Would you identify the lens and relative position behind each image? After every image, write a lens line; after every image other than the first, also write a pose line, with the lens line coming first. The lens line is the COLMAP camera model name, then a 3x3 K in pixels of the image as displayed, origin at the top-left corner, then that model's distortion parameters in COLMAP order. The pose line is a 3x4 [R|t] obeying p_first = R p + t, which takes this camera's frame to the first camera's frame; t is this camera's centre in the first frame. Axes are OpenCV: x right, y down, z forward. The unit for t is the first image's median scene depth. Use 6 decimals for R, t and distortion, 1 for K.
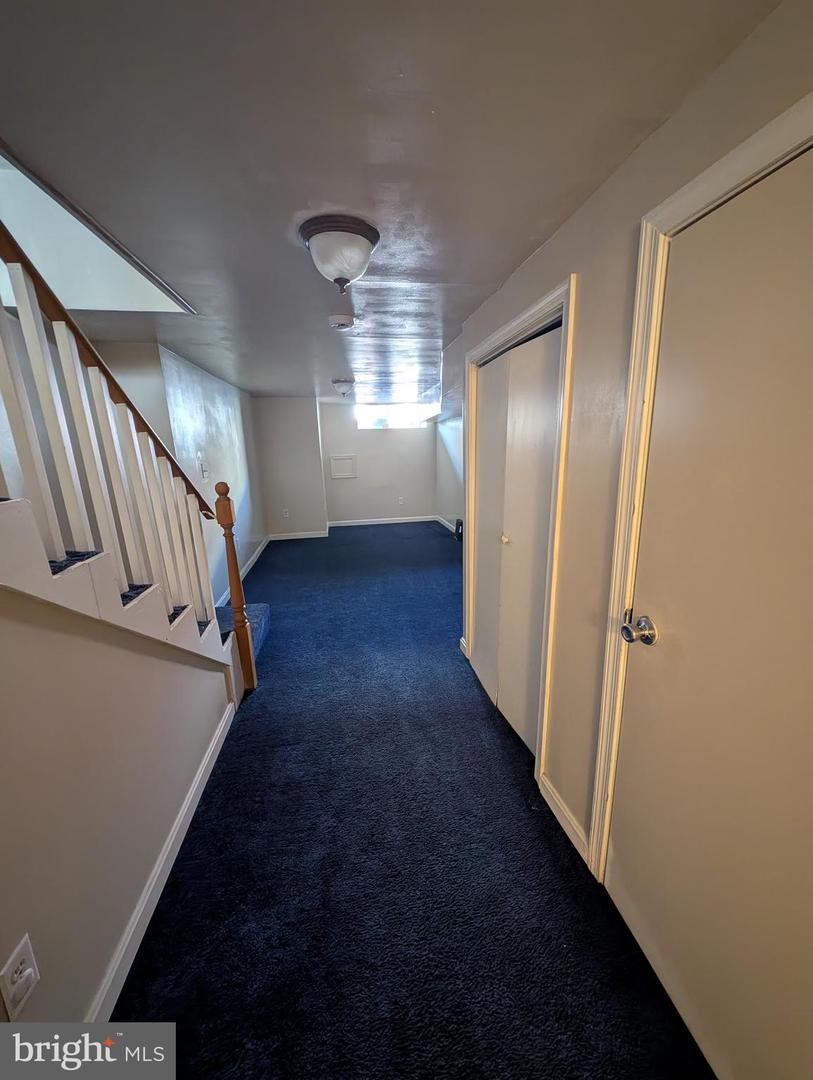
lens RADIAL K [[412.3, 0, 406.5], [0, 412.3, 540.0], [0, 0, 1]] dist [-0.001186, -0.000120]
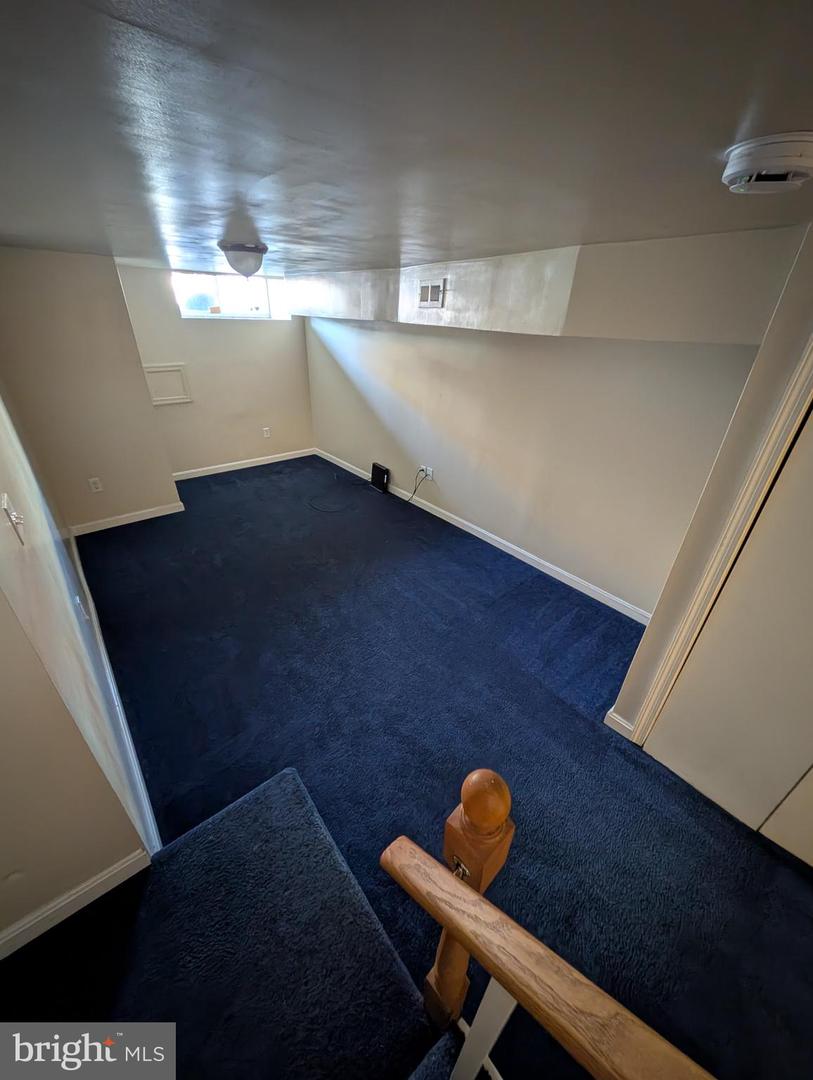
lens RADIAL K [[412.3, 0, 406.5], [0, 412.3, 540.0], [0, 0, 1]] dist [-0.001186, -0.000120]
pose [[0.857732, -0.196981, 0.474862, -0.184703], [0.062380, 0.956735, 0.284196, -0.110591], [-0.510299, -0.214142, 0.832910, 0.264581]]
